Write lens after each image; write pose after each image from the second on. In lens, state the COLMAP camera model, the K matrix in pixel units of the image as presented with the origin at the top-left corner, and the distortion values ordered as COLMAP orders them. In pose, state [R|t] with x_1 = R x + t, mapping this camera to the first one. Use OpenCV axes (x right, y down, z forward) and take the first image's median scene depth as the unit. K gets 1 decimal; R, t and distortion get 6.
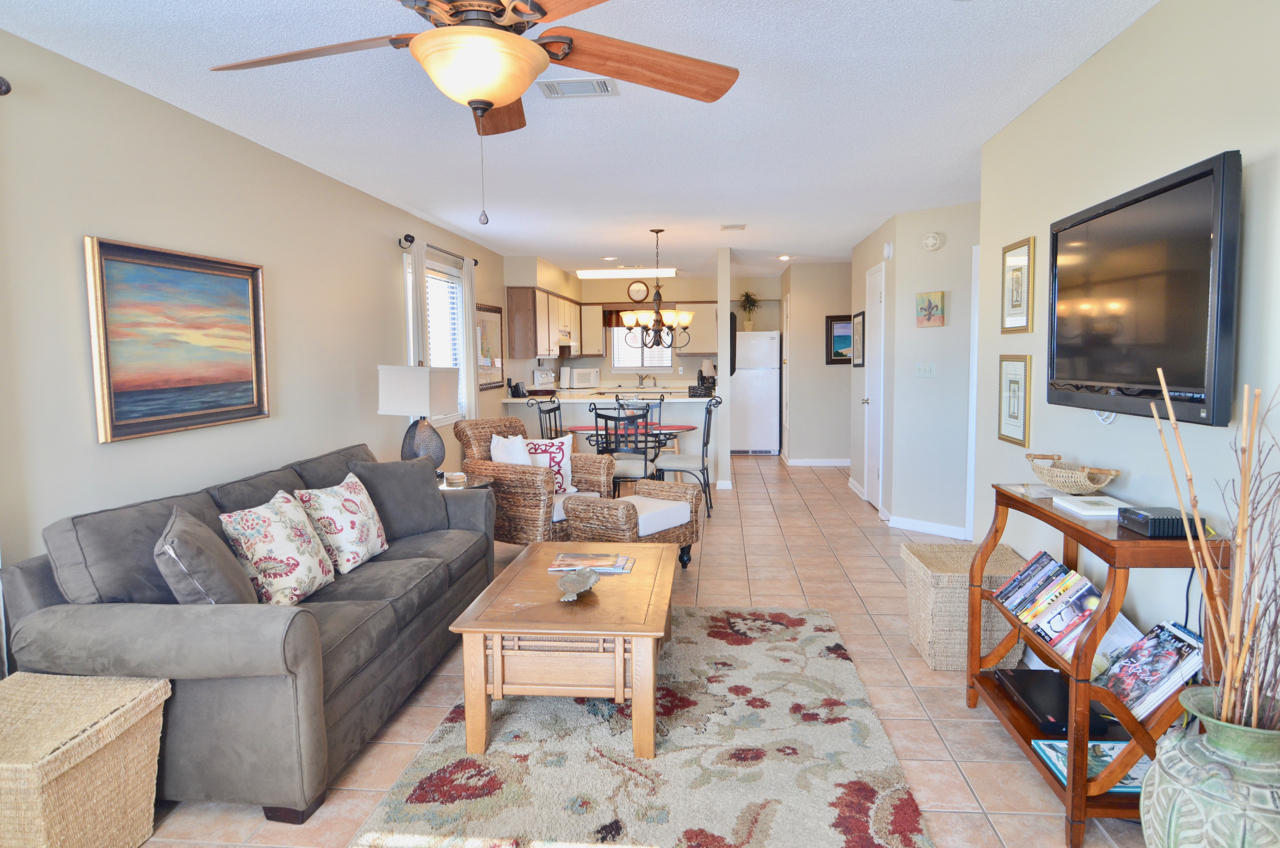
lens RADIAL K [[790.5, 0, 649.9], [0, 790.5, 426.8], [0, 0, 1]] dist [0.007780, 0.000035]
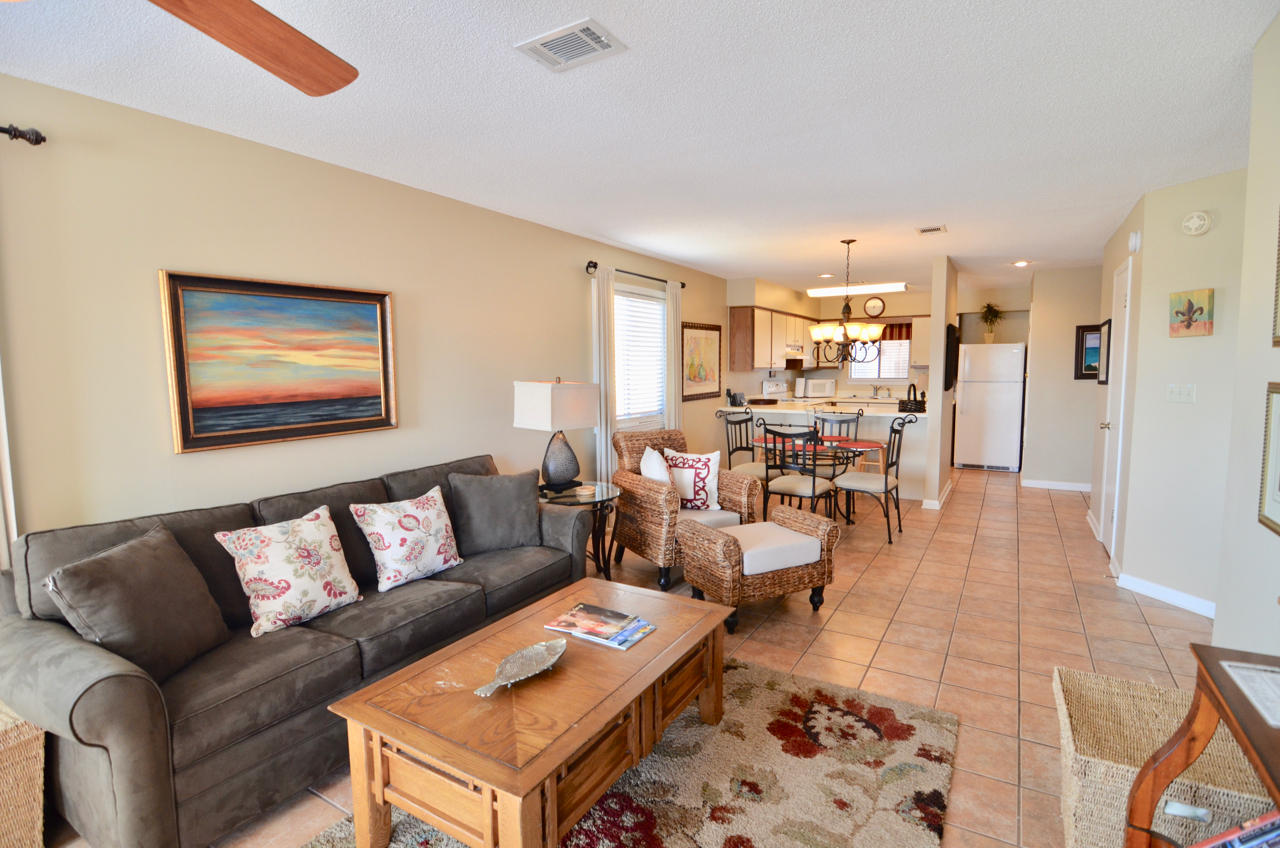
lens RADIAL K [[611.2, 0, 650.6], [0, 611.2, 426.2], [0, 0, 1]] dist [-0.002426, -0.012890]
pose [[0.900684, 0.044958, -0.432141, 0.212876], [-0.040203, 0.998989, 0.020137, -0.046560], [0.432610, -0.000764, 0.901581, 0.379602]]
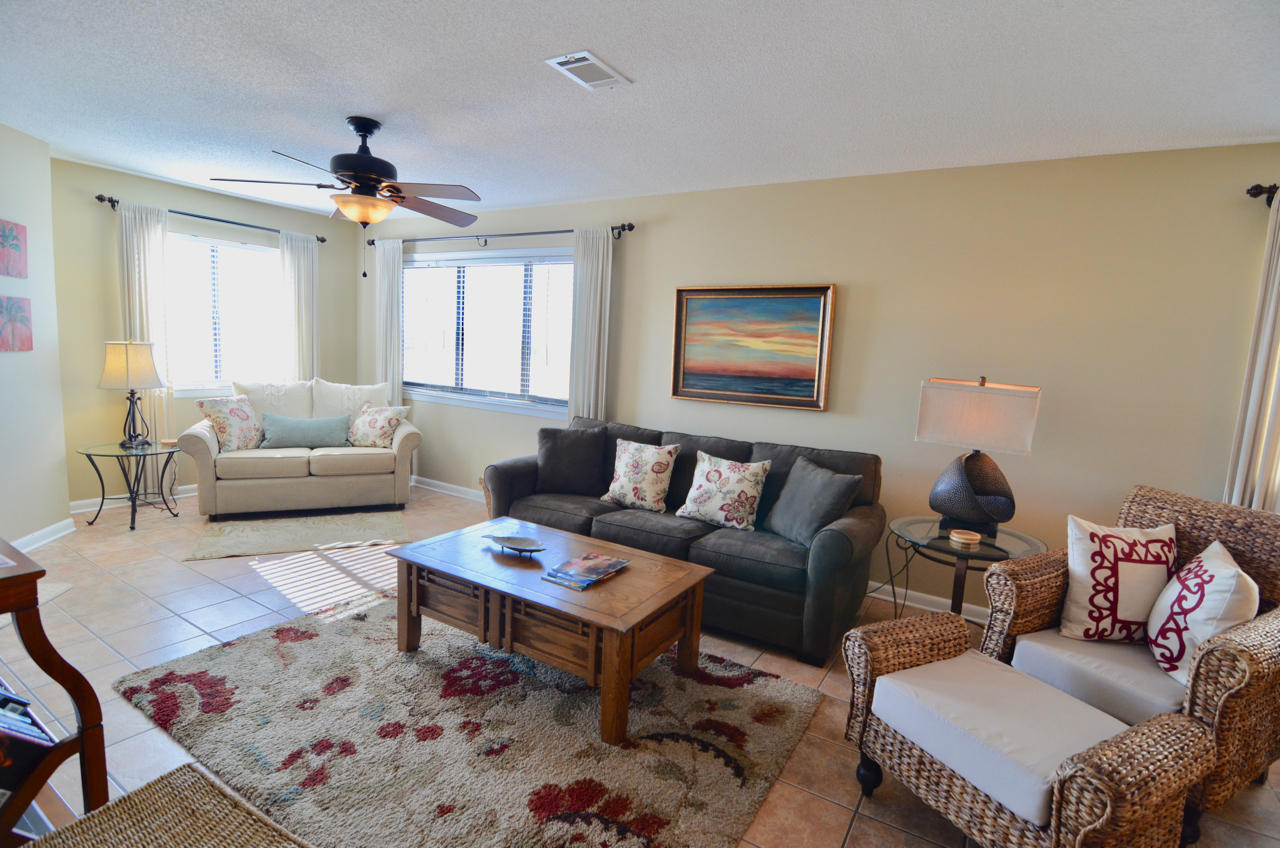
lens RADIAL K [[611.2, 0, 650.6], [0, 611.2, 426.2], [0, 0, 1]] dist [-0.002426, -0.012890]
pose [[-0.439517, 0.096735, -0.893010, 0.463074], [-0.131957, 0.976444, 0.170719, -0.113745], [0.888489, 0.192873, -0.416399, 1.160208]]
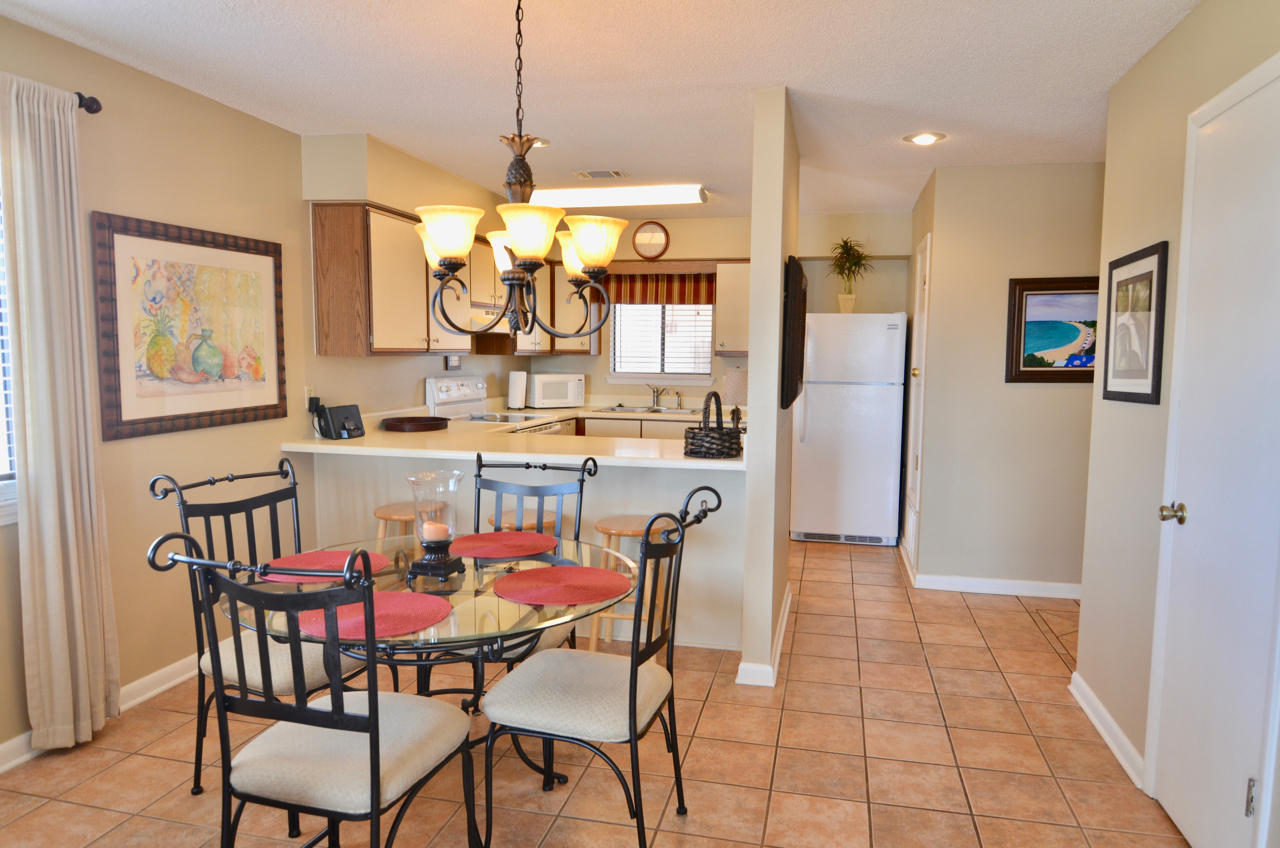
lens RADIAL K [[822.2, 0, 648.2], [0, 822.2, 431.4], [0, 0, 1]] dist [0.000223, -0.019508]
pose [[0.990416, 0.034681, -0.133695, 0.188060], [-0.033644, 0.999384, 0.010009, -0.113703], [0.133959, -0.005415, 0.990972, 1.169636]]
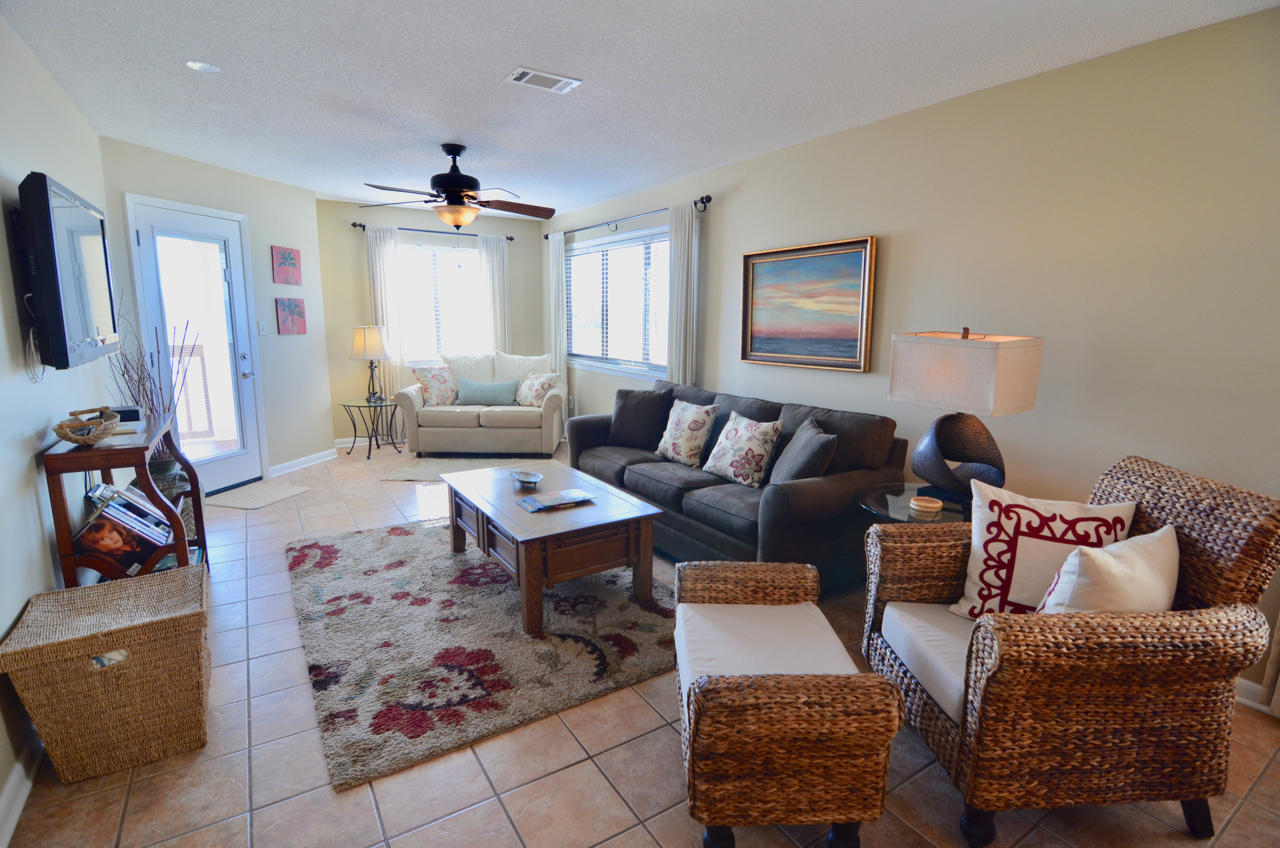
lens RADIAL K [[611.2, 0, 650.6], [0, 611.2, 426.2], [0, 0, 1]] dist [-0.002426, -0.012890]
pose [[-0.786708, 0.108898, -0.607644, 0.300533], [-0.061098, 0.965750, 0.252178, -0.140399], [0.614294, 0.235516, -0.753110, 1.494317]]
